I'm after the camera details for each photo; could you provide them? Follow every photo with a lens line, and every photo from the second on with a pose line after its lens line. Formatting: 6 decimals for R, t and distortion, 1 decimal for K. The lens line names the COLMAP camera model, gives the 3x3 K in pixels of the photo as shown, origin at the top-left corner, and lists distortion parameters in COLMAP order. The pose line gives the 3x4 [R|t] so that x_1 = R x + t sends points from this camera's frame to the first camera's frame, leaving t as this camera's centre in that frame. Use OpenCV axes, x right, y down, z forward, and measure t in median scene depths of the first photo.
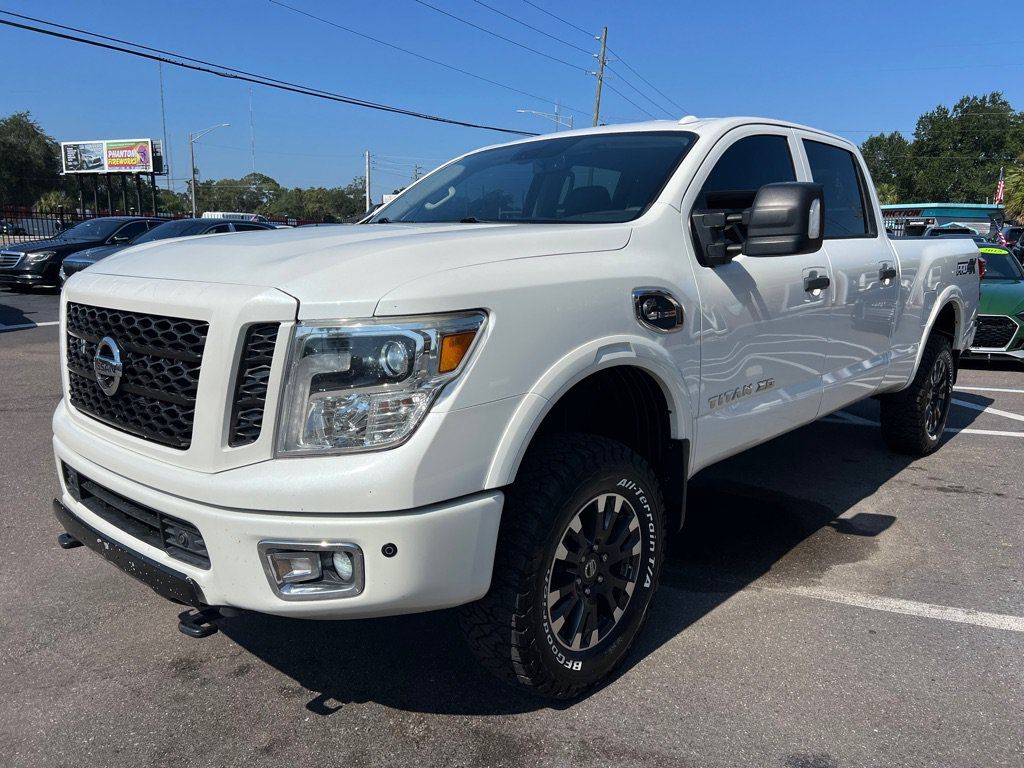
lens RADIAL K [[772.7, 0, 505.0], [0, 772.7, 388.1], [0, 0, 1]] dist [0.055199, -0.062774]
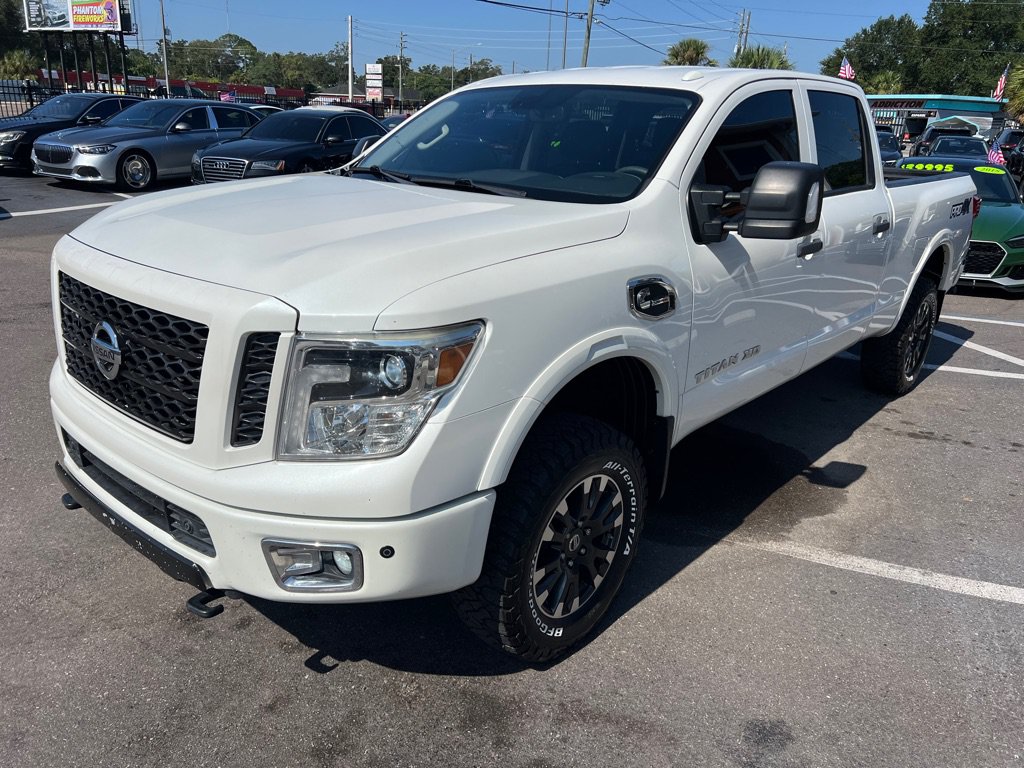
lens RADIAL K [[772.7, 0, 503.7], [0, 772.7, 384.0], [0, 0, 1]] dist [0.055199, -0.062774]
pose [[0.999476, 0.024627, 0.021028, -0.013187], [-0.027352, 0.989621, 0.141073, -0.123544], [-0.017336, -0.141575, 0.989776, -0.012426]]
